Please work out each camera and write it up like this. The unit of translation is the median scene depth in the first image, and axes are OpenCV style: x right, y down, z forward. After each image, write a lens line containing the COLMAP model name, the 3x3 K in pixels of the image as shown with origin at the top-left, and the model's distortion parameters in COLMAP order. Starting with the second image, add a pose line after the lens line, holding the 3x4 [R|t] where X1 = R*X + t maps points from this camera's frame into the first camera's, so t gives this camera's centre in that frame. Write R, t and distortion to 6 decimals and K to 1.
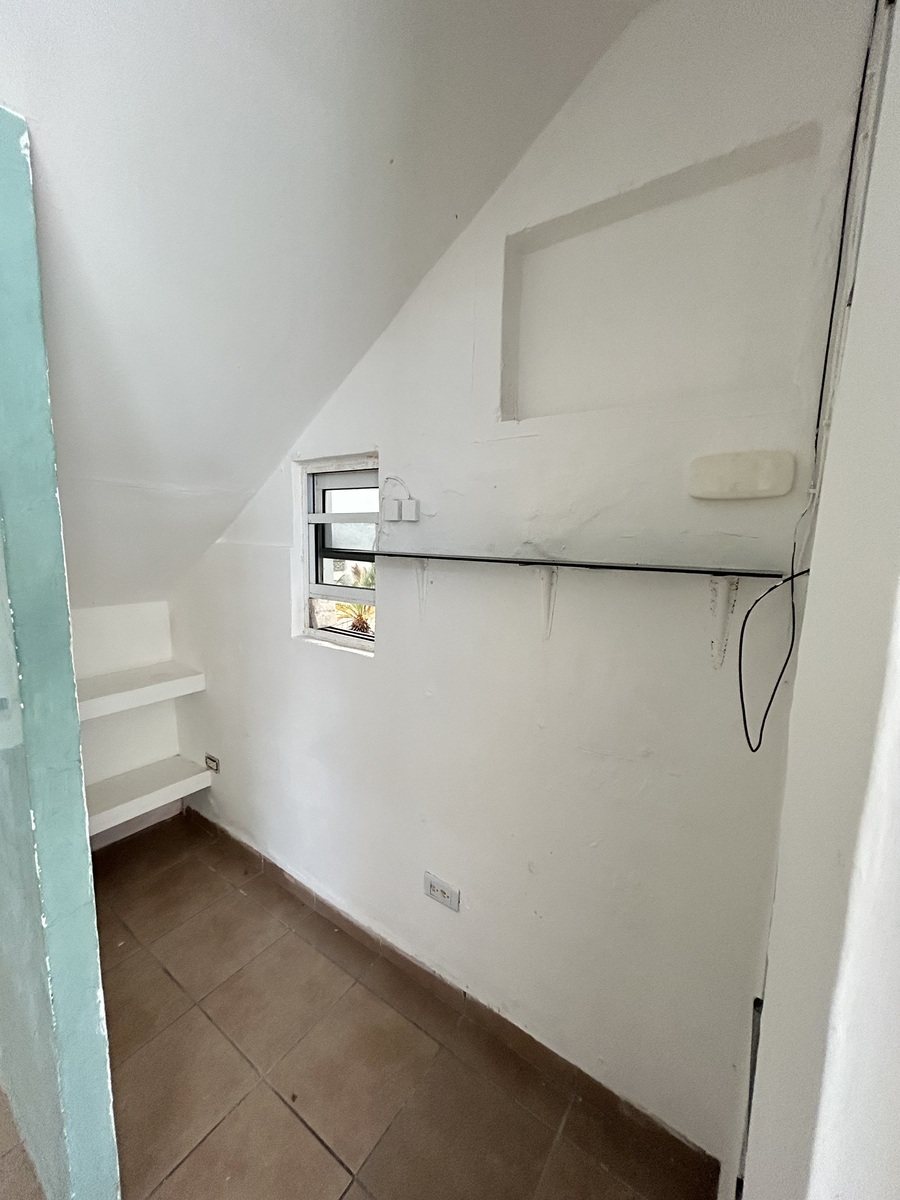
lens RADIAL K [[486.5, 0, 451.4], [0, 486.5, 605.7], [0, 0, 1]] dist [0.000911, 0.000527]
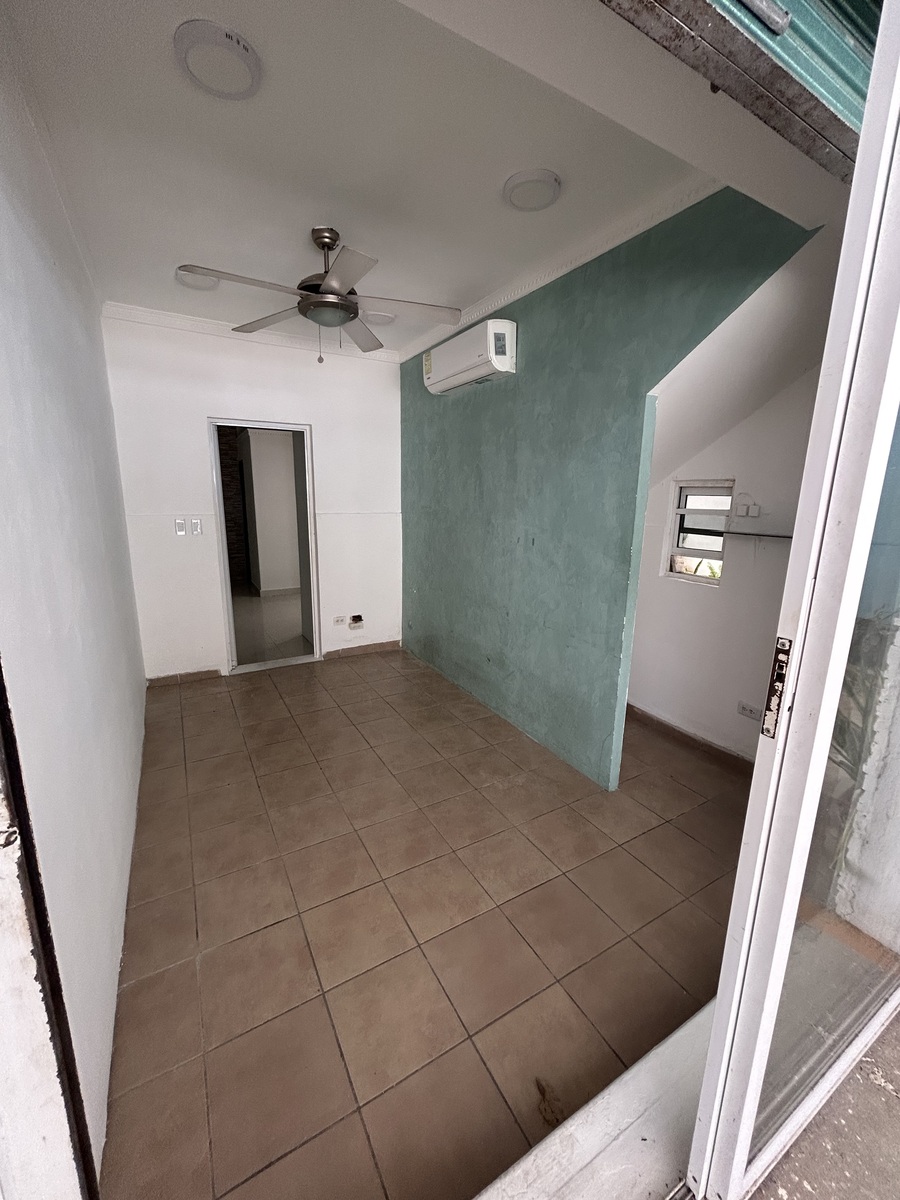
lens RADIAL K [[486.5, 0, 441.9], [0, 486.5, 601.6], [0, 0, 1]] dist [0.000911, 0.000527]
pose [[0.900440, 0.082042, -0.427172, -0.283714], [-0.056304, 0.995773, 0.072564, 0.076614], [0.431320, -0.041288, 0.901254, -1.062280]]
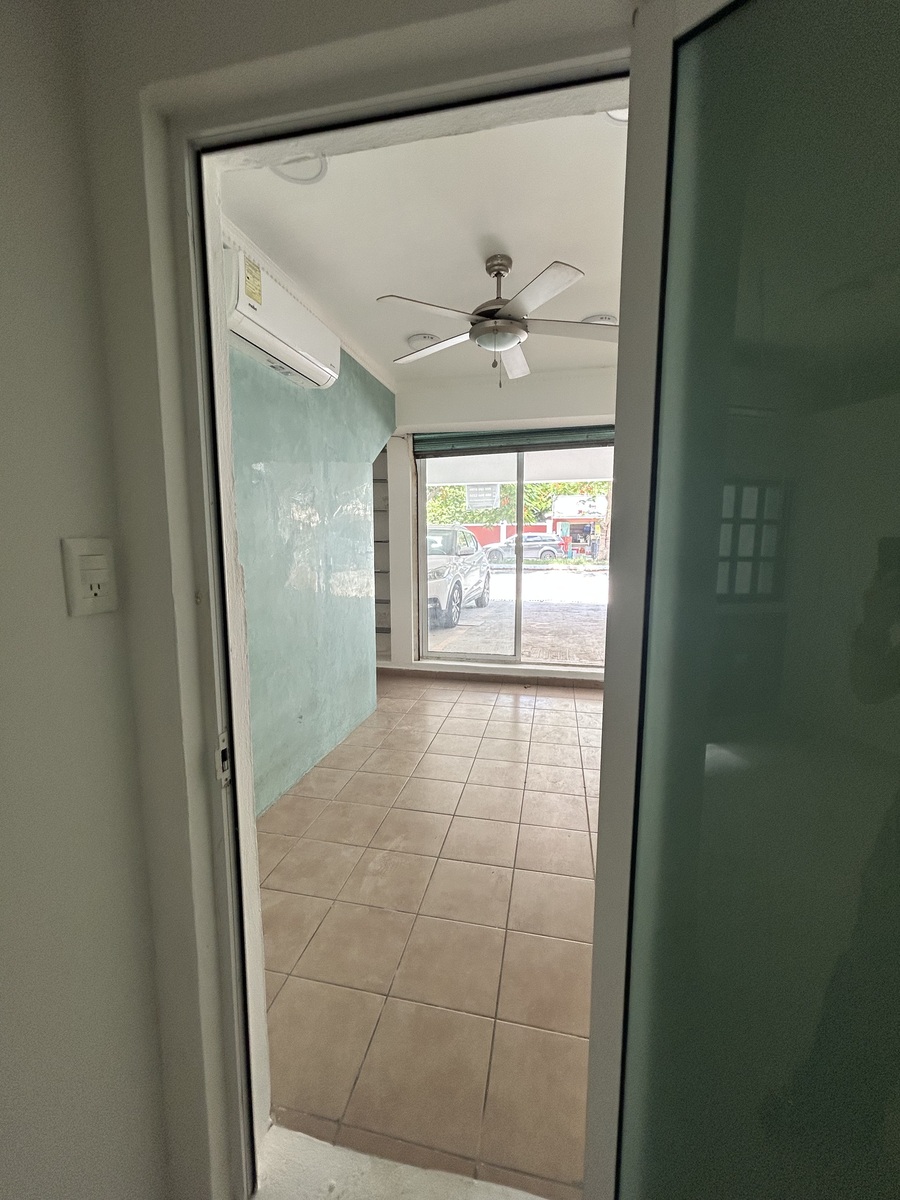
lens RADIAL K [[486.5, 0, 451.2], [0, 486.5, 602.3], [0, 0, 1]] dist [0.000911, 0.000527]
pose [[-0.393310, -0.145195, 0.907869, -2.699491], [0.133081, 0.968062, 0.212475, -0.216380], [-0.909723, 0.204389, -0.361426, 0.987026]]
